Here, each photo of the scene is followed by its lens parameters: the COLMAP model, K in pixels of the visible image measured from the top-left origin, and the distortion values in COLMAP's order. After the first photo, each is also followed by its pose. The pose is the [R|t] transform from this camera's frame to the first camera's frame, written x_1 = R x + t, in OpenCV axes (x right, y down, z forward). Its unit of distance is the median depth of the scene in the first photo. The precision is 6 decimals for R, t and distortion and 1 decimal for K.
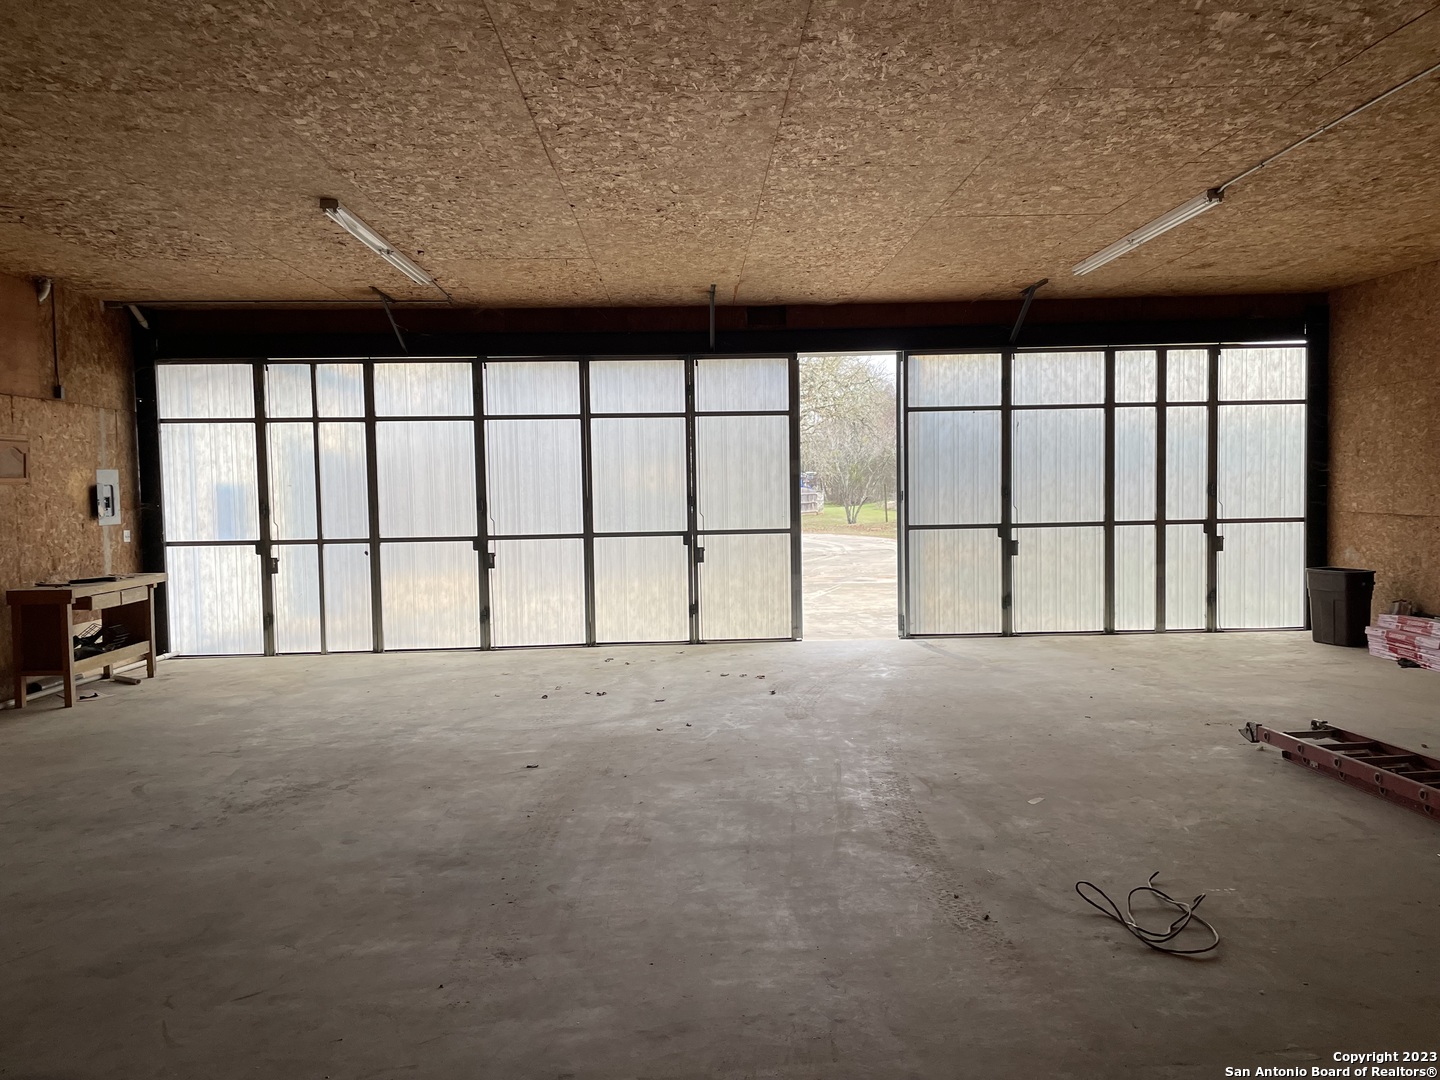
lens RADIAL K [[1070.3, 0, 710.9], [0, 1070.3, 538.7], [0, 0, 1]] dist [0.070425, -0.080646]
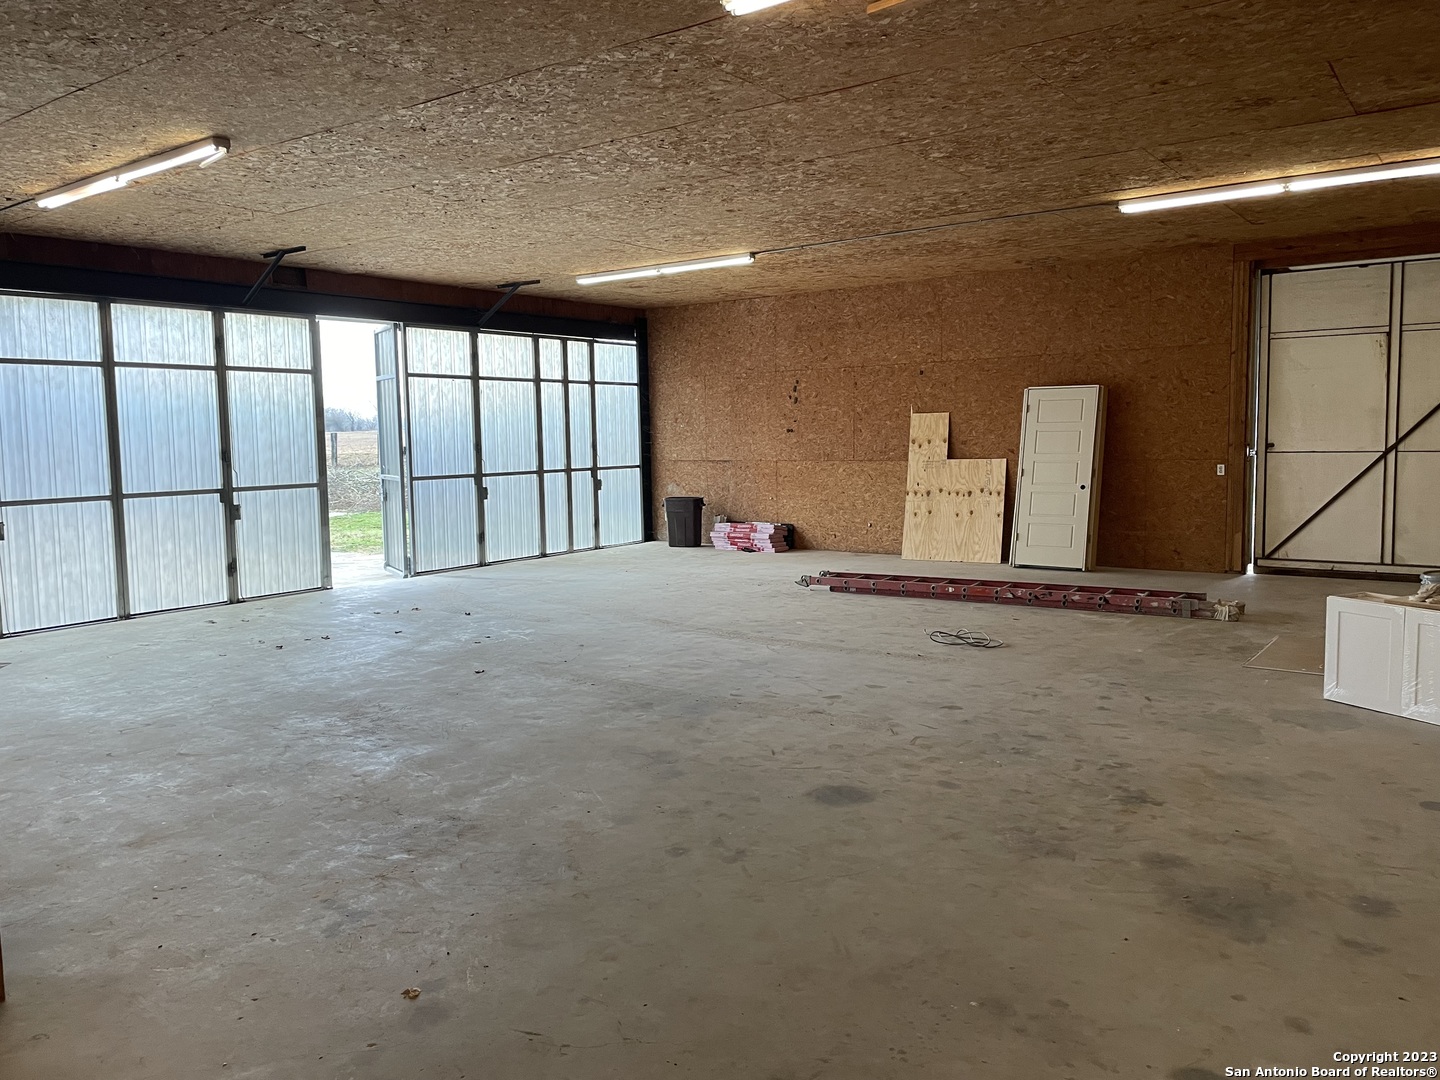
lens RADIAL K [[1070.3, 0, 722.5], [0, 1070.3, 525.8], [0, 0, 1]] dist [0.070425, -0.080646]
pose [[0.616563, -0.061521, 0.784898, -0.514025], [0.050254, 0.997985, 0.038746, 0.011638], [-0.785700, 0.015555, 0.618412, 0.034679]]
